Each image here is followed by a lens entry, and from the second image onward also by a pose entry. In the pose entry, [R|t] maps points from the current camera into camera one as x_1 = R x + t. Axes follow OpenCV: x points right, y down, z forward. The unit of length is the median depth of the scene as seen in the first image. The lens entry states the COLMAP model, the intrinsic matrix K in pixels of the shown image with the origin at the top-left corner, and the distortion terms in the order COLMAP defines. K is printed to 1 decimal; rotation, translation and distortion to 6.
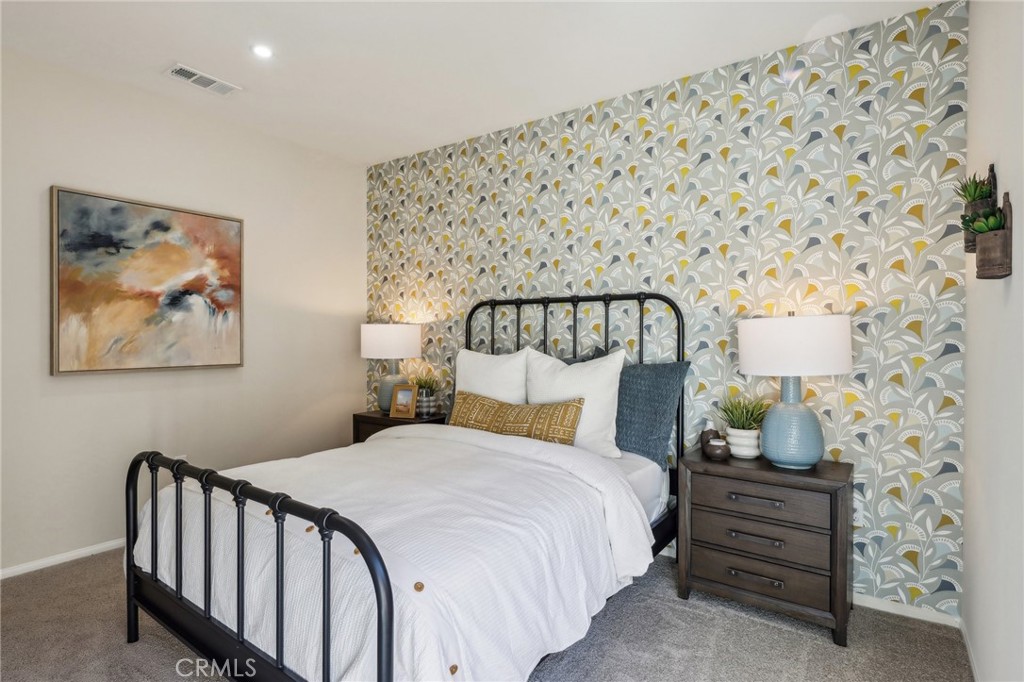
lens RADIAL K [[529.2, 0, 509.6], [0, 529.2, 343.8], [0, 0, 1]] dist [0.001889, -0.000241]
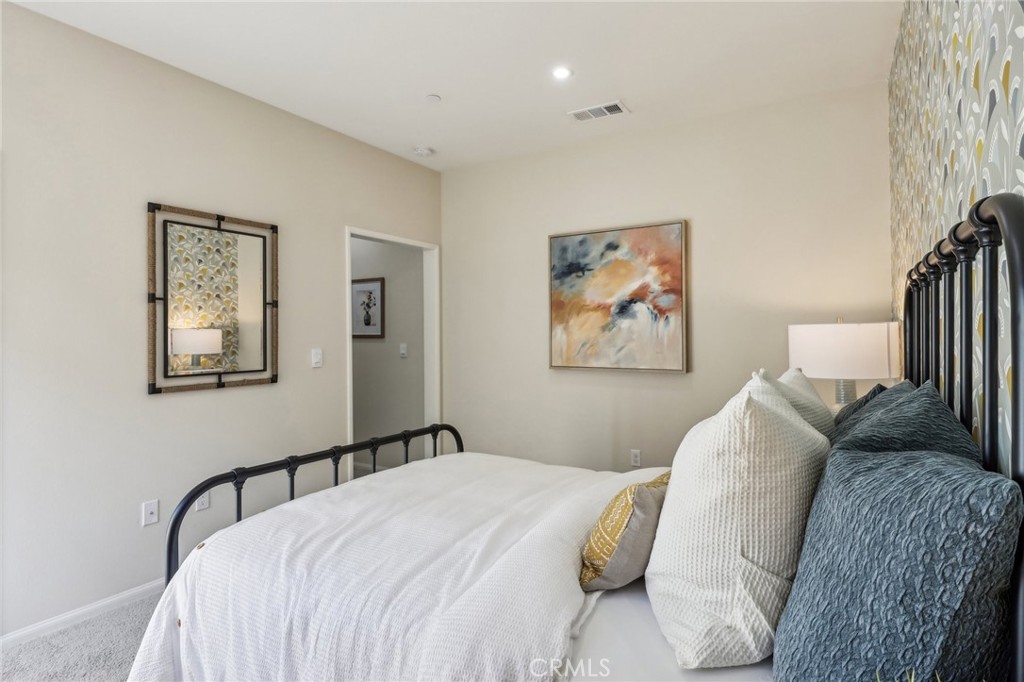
lens RADIAL K [[529.2, 0, 509.6], [0, 529.2, 334.1], [0, 0, 1]] dist [0.001889, -0.000241]
pose [[0.065840, -0.006207, -0.997811, 0.486763], [-0.010839, 0.999917, -0.006935, -0.019201], [0.997771, 0.011272, 0.065767, 0.705868]]
